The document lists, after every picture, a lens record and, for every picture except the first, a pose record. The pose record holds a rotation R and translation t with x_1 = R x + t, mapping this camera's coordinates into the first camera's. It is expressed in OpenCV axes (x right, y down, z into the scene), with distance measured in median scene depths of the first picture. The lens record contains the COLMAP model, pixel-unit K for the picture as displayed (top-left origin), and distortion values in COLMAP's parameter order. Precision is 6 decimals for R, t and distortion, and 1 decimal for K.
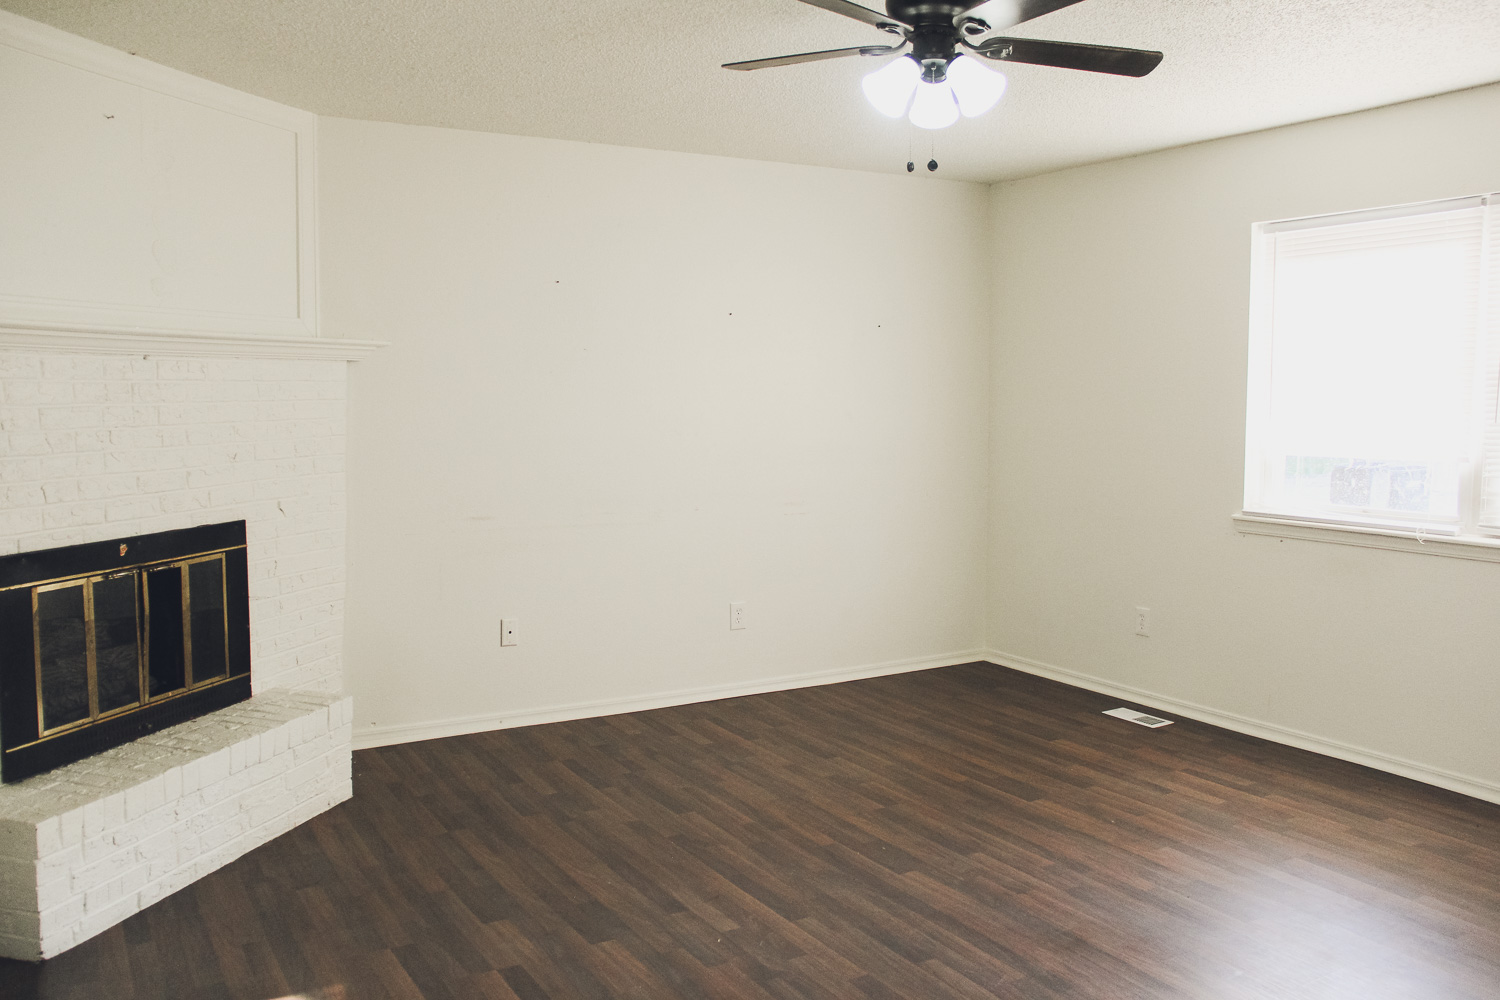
lens RADIAL K [[1237.9, 0, 750.0], [0, 1237.9, 500.0], [0, 0, 1]] dist [-0.099648, 0.110743]
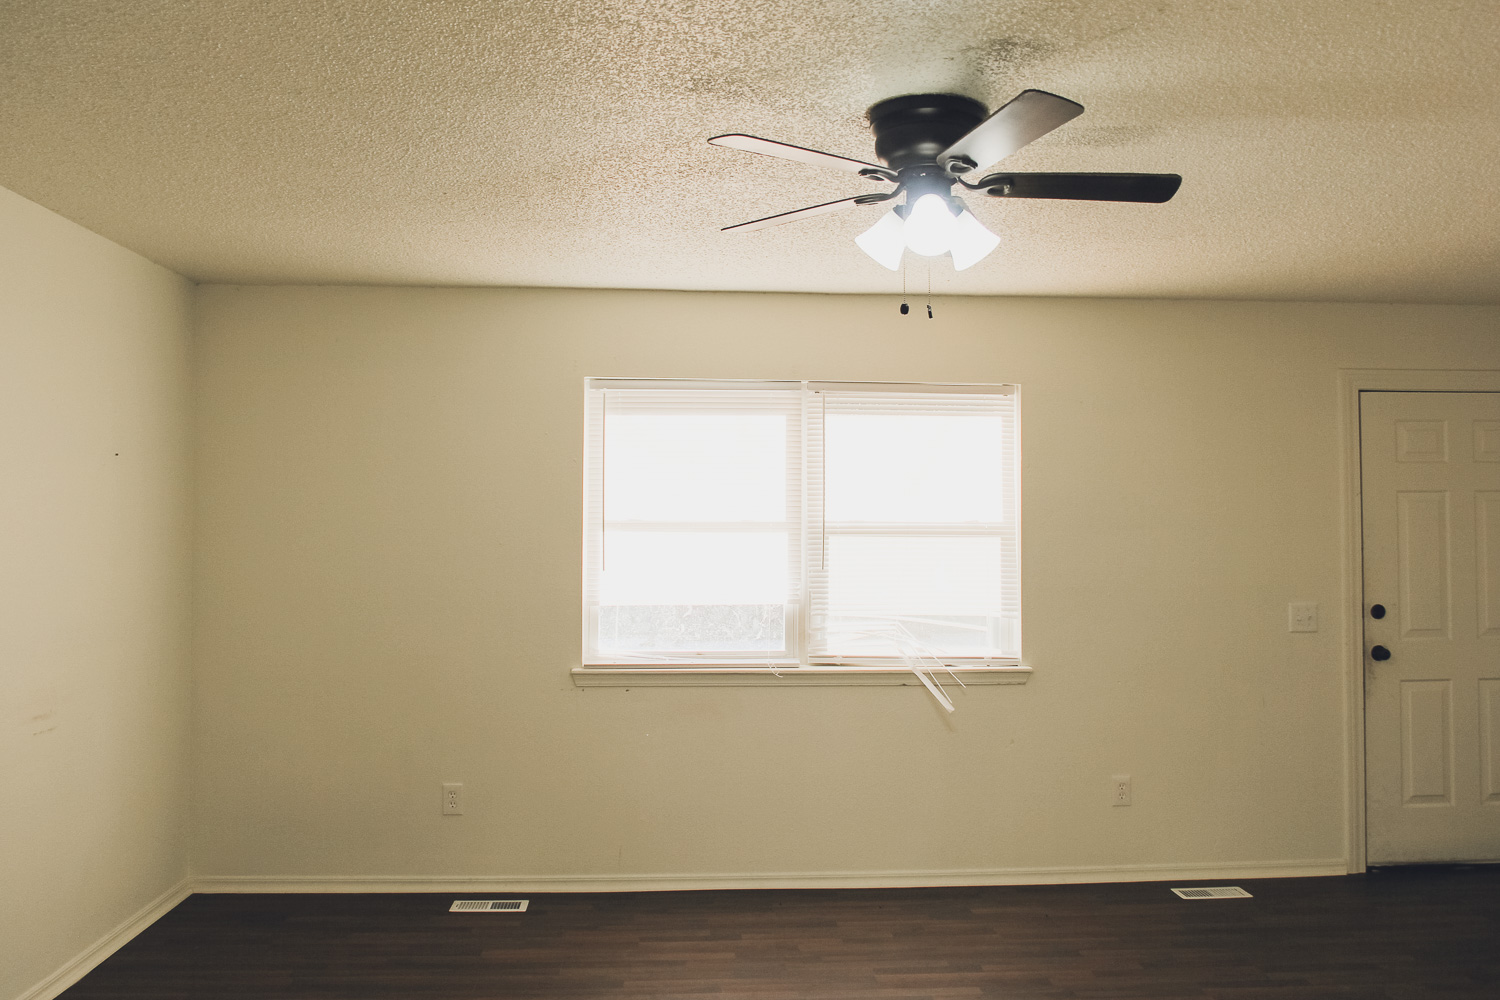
lens RADIAL K [[1220.5, 0, 673.2], [0, 1220.5, 499.5], [0, 0, 1]] dist [-0.091654, 0.067816]
pose [[0.461919, 0.029066, 0.886445, -0.447061], [0.075349, 0.994564, -0.071875, -0.048452], [-0.883715, 0.099993, 0.457218, 0.482856]]
